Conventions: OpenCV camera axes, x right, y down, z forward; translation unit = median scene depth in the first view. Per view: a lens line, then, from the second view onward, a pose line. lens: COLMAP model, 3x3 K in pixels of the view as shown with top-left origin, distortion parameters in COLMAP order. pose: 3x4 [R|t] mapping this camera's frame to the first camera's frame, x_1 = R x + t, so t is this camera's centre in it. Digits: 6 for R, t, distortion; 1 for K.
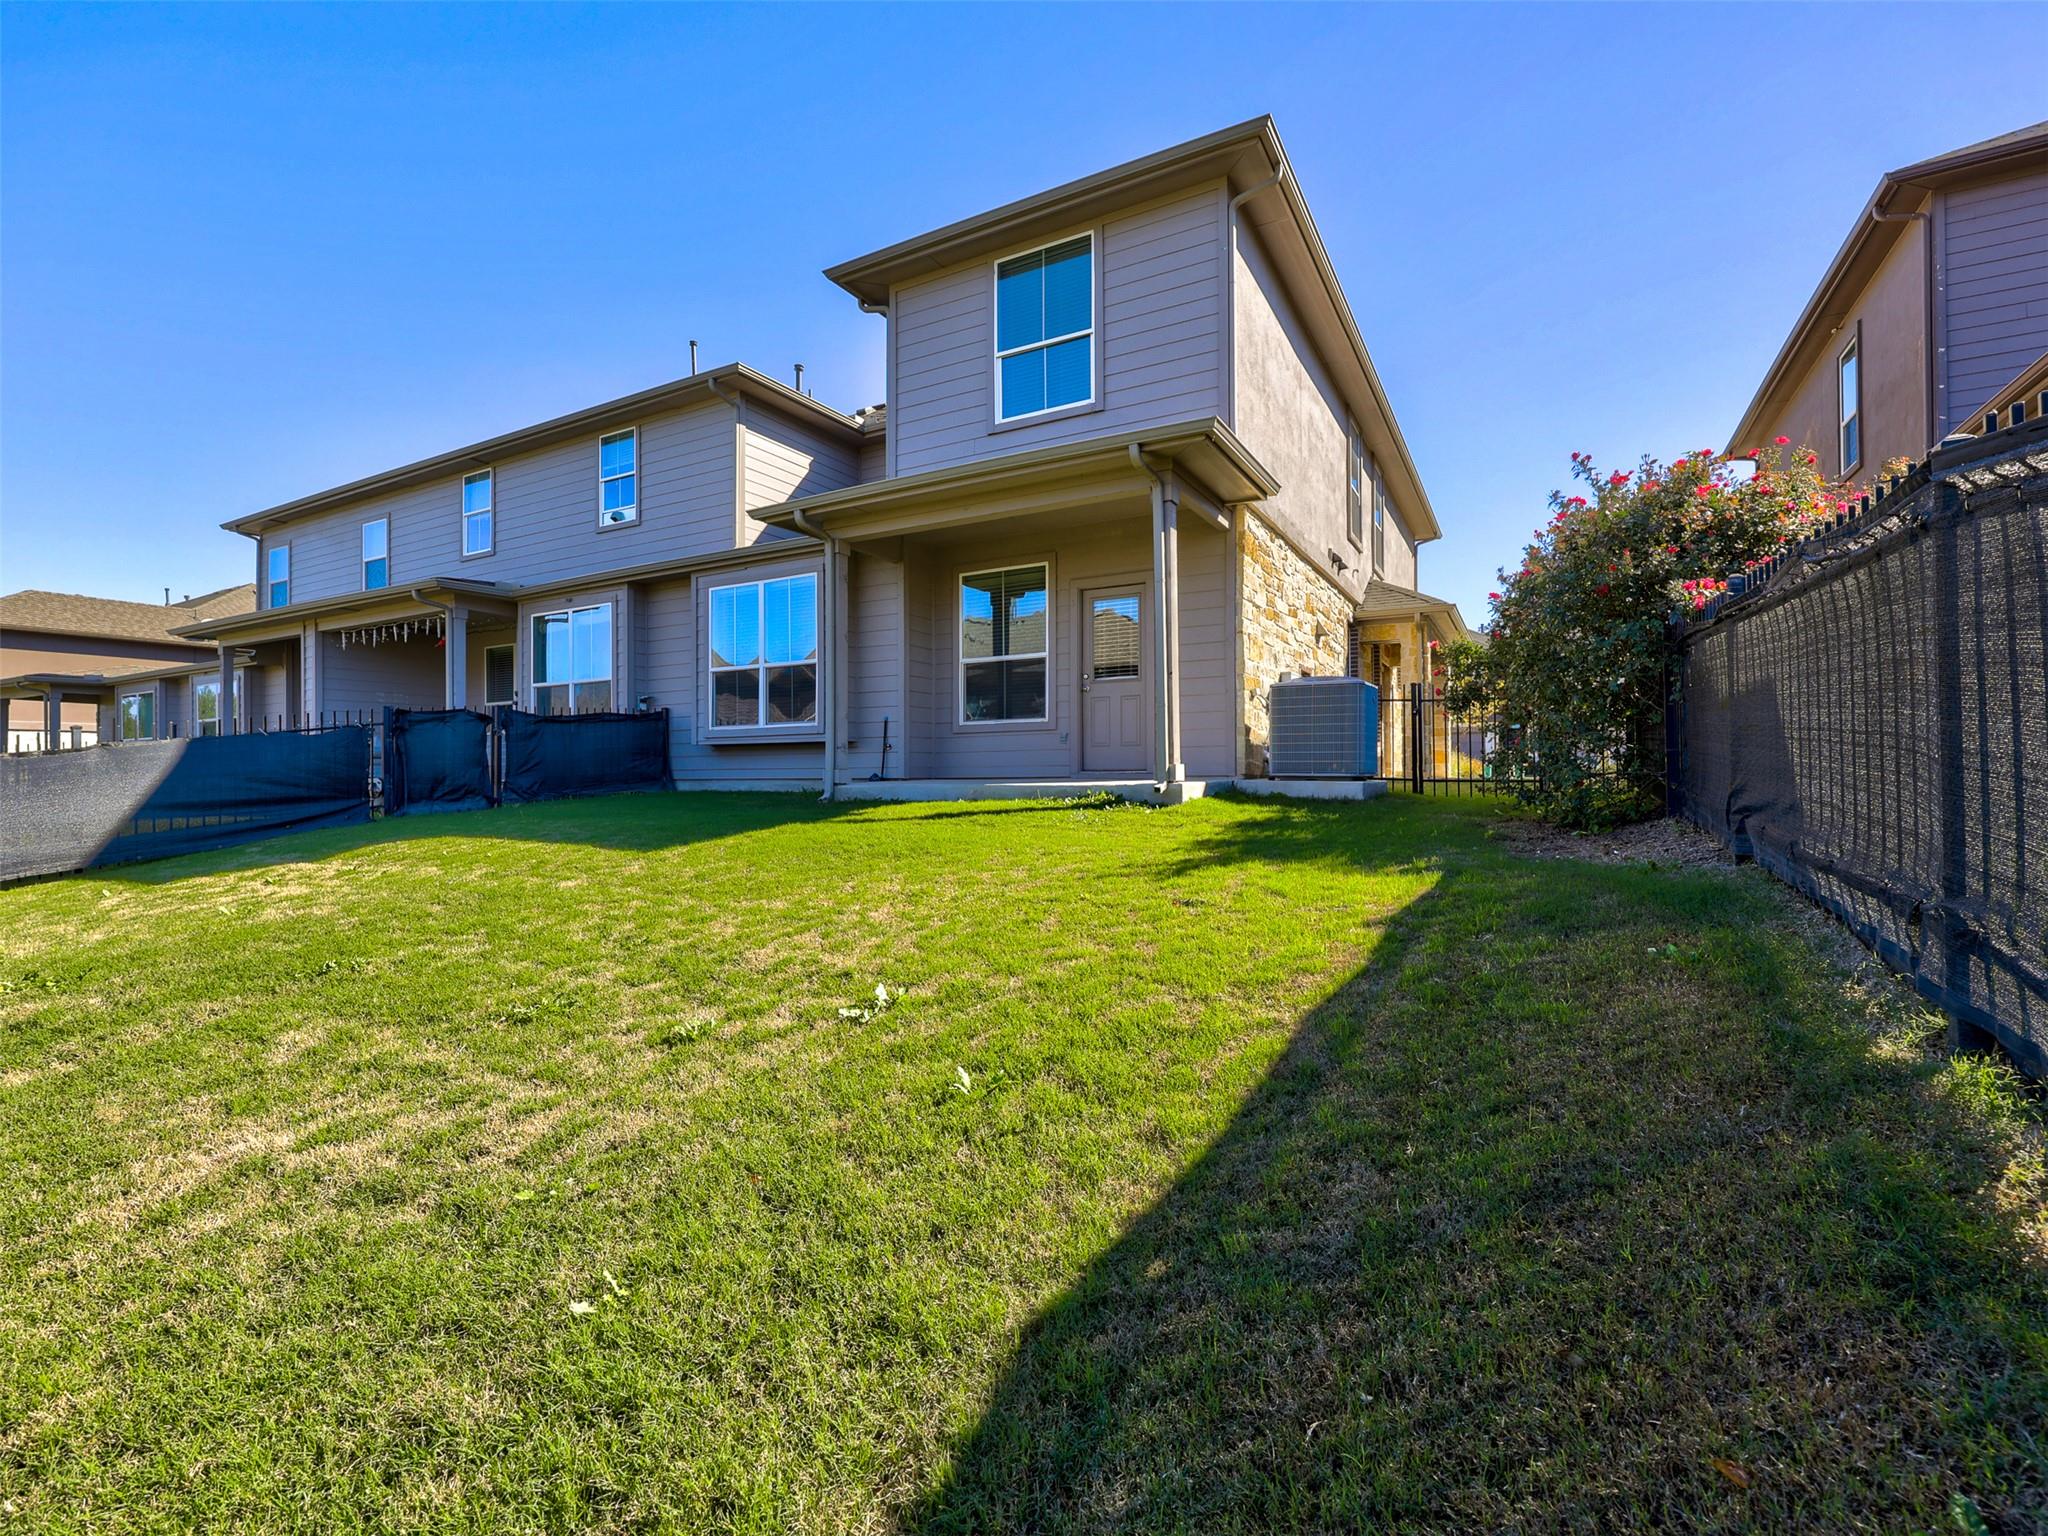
lens RADIAL K [[925.7, 0, 1024.0], [0, 925.7, 768.0], [0, 0, 1]] dist [0.000902, 0.000051]
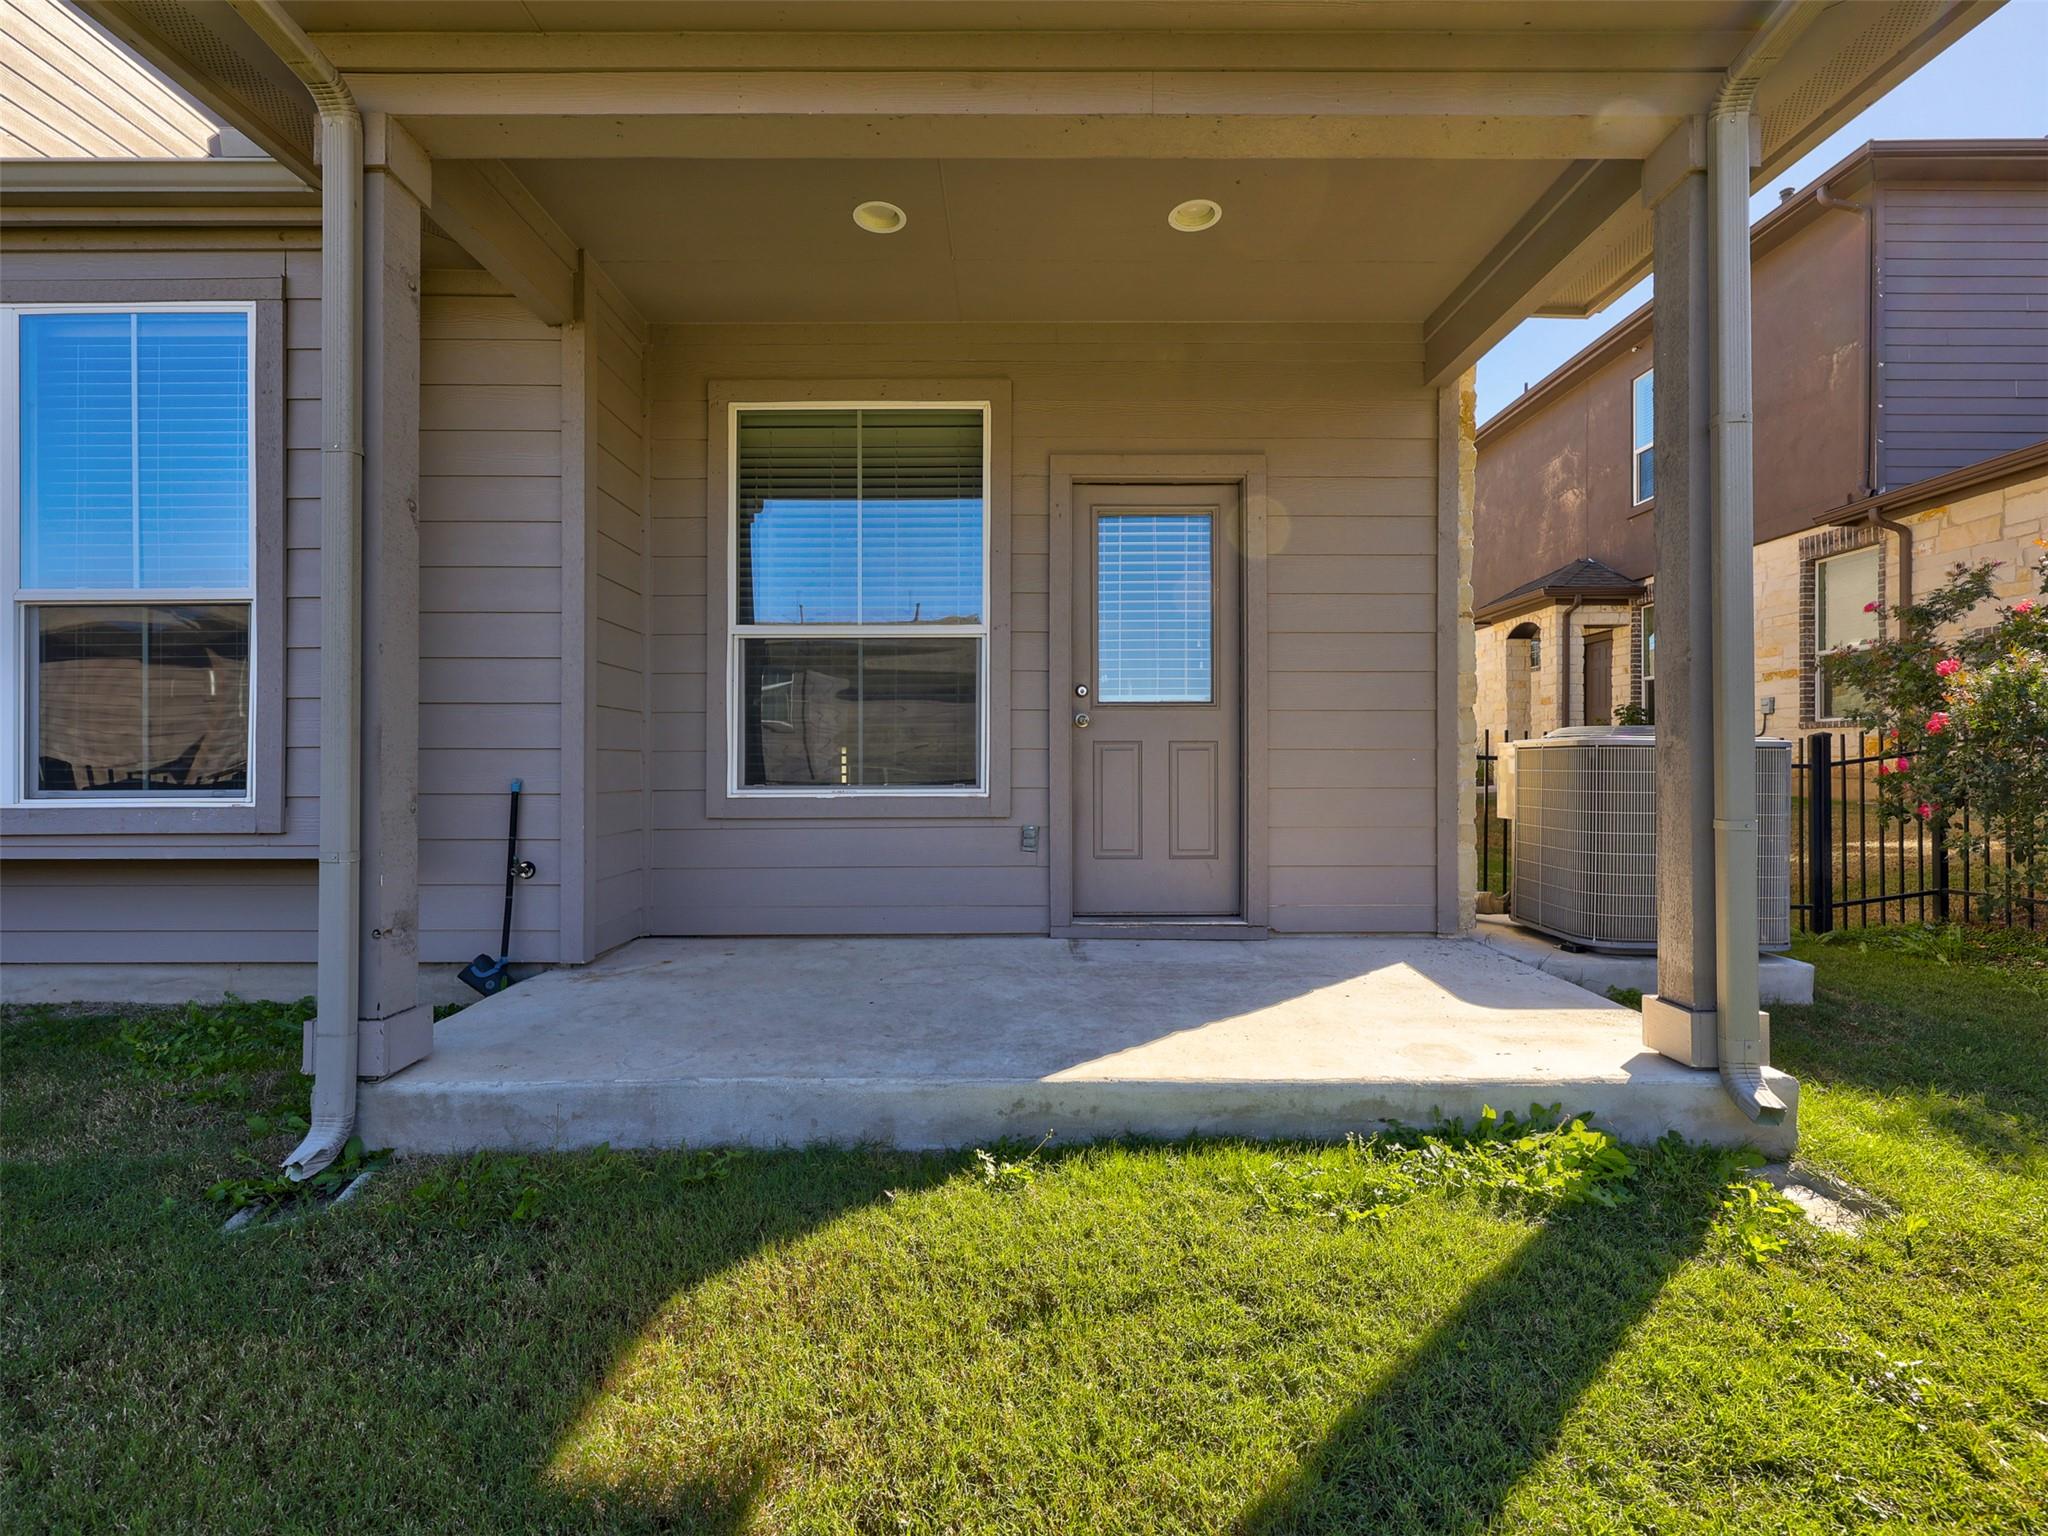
lens RADIAL K [[925.7, 0, 1024.0], [0, 925.7, 768.0], [0, 0, 1]] dist [0.000902, 0.000051]
pose [[0.873361, 0.005208, 0.487045, -0.151963], [-0.003455, 0.999984, -0.004497, -0.058628], [-0.487061, 0.002245, 0.873365, 0.616405]]
